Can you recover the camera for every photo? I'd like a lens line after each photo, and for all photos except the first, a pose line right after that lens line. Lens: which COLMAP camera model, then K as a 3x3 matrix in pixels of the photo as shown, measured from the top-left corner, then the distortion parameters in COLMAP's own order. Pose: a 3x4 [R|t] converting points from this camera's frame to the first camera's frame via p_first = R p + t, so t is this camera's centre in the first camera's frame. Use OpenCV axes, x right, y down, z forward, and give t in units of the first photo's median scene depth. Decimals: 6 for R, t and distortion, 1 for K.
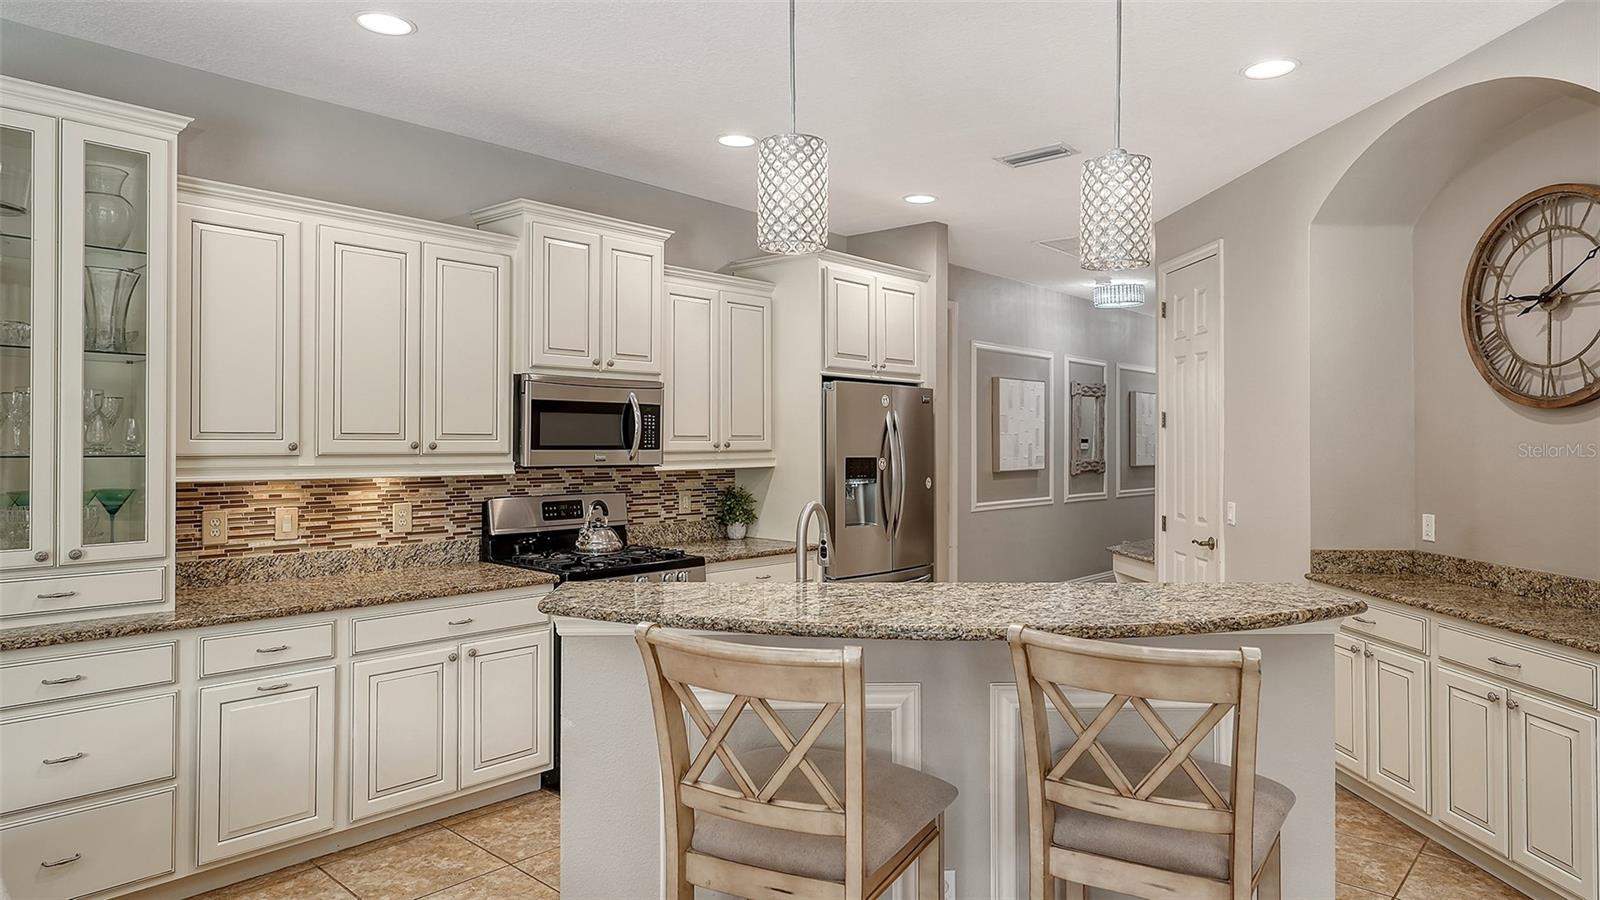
lens RADIAL K [[942.9, 0, 797.5], [0, 942.9, 434.3], [0, 0, 1]] dist [0.000858, 0.000015]
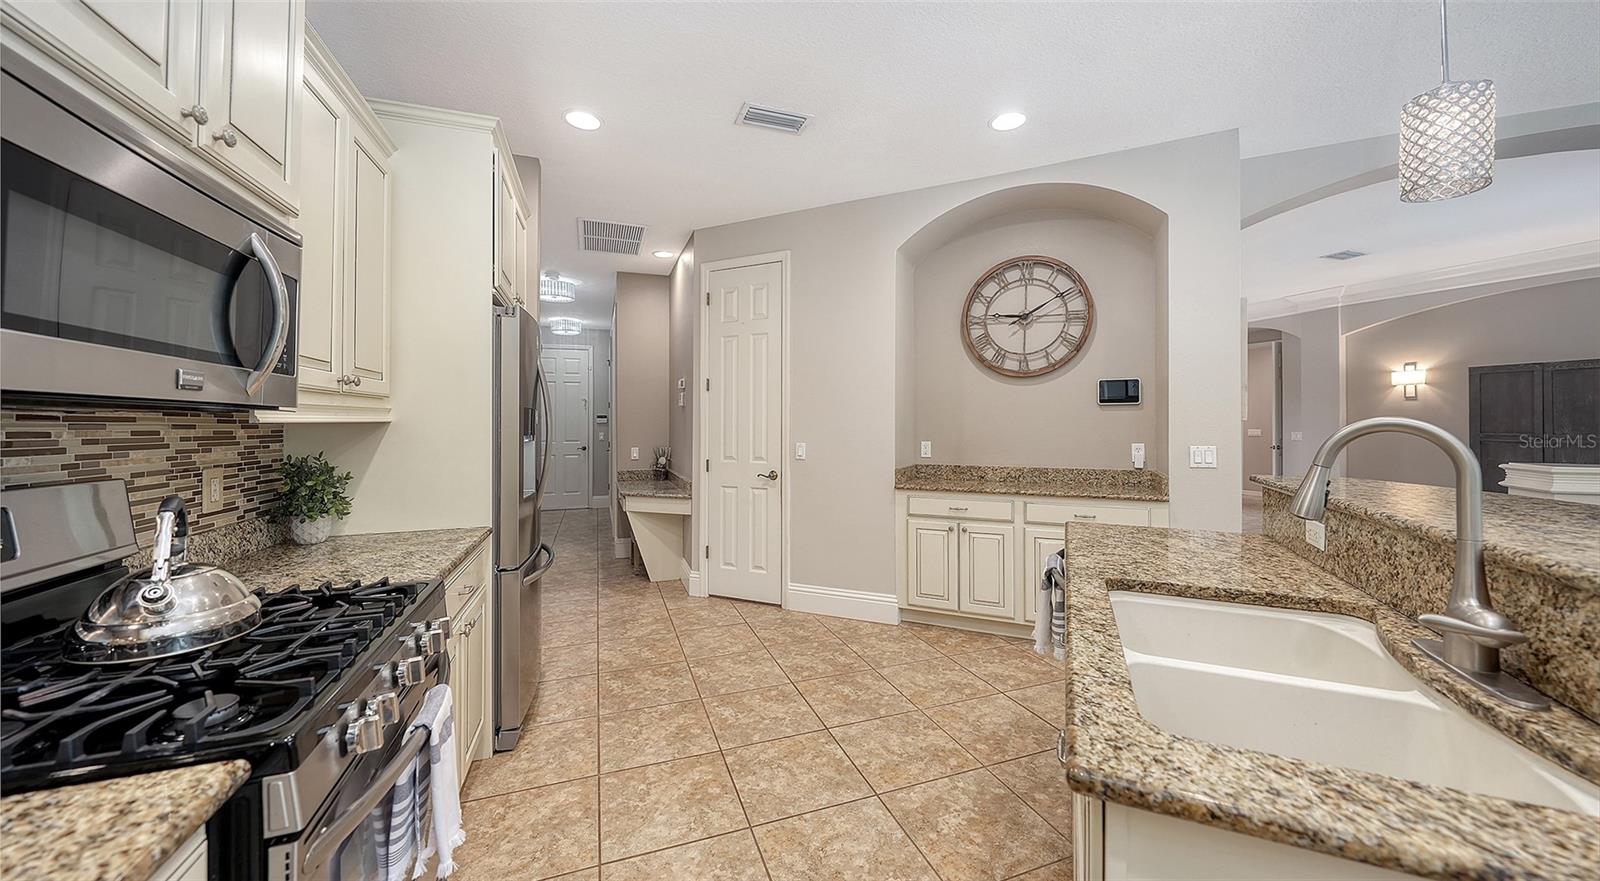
lens RADIAL K [[555.8, 0, 797.5], [0, 555.8, 420.5], [0, 0, 1]] dist [-0.000330, -0.000020]
pose [[0.466116, -0.004134, 0.884714, -0.321421], [0.003778, 0.999989, 0.002683, 0.045507], [-0.884715, 0.002092, 0.466127, 0.770049]]
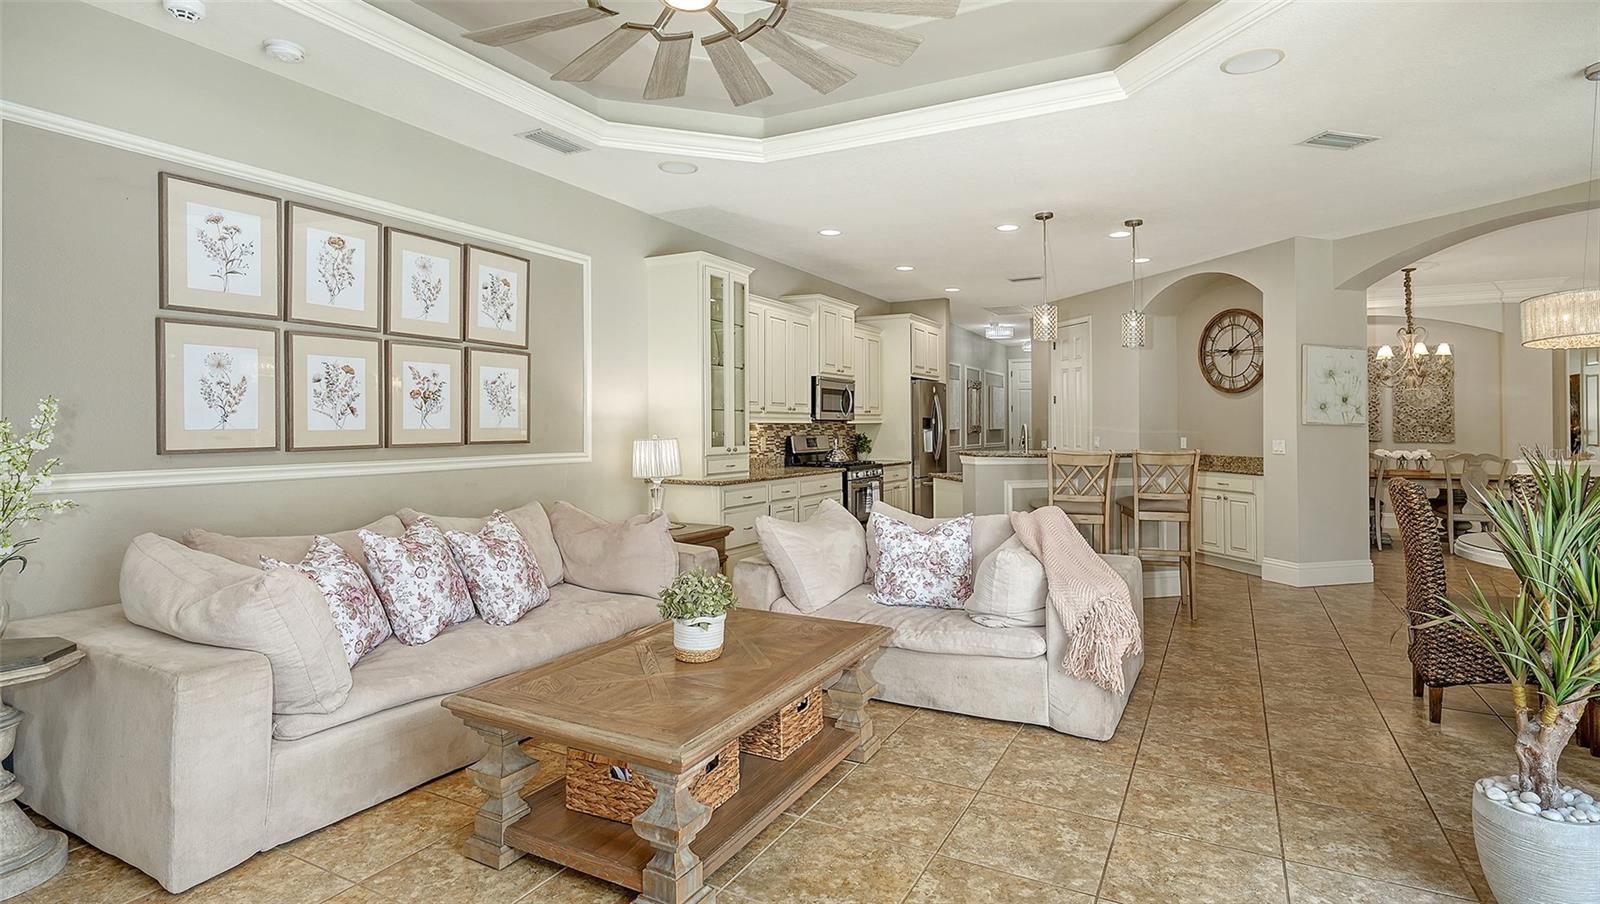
lens RADIAL K [[781.4, 0, 799.1], [0, 781.4, 420.4], [0, 0, 1]] dist [0.002400, 0.000056]
pose [[0.972301, -0.005313, 0.233671, -0.777936], [0.005103, 0.999986, 0.001503, 0.034894], [-0.233676, -0.000269, 0.972314, -0.736147]]
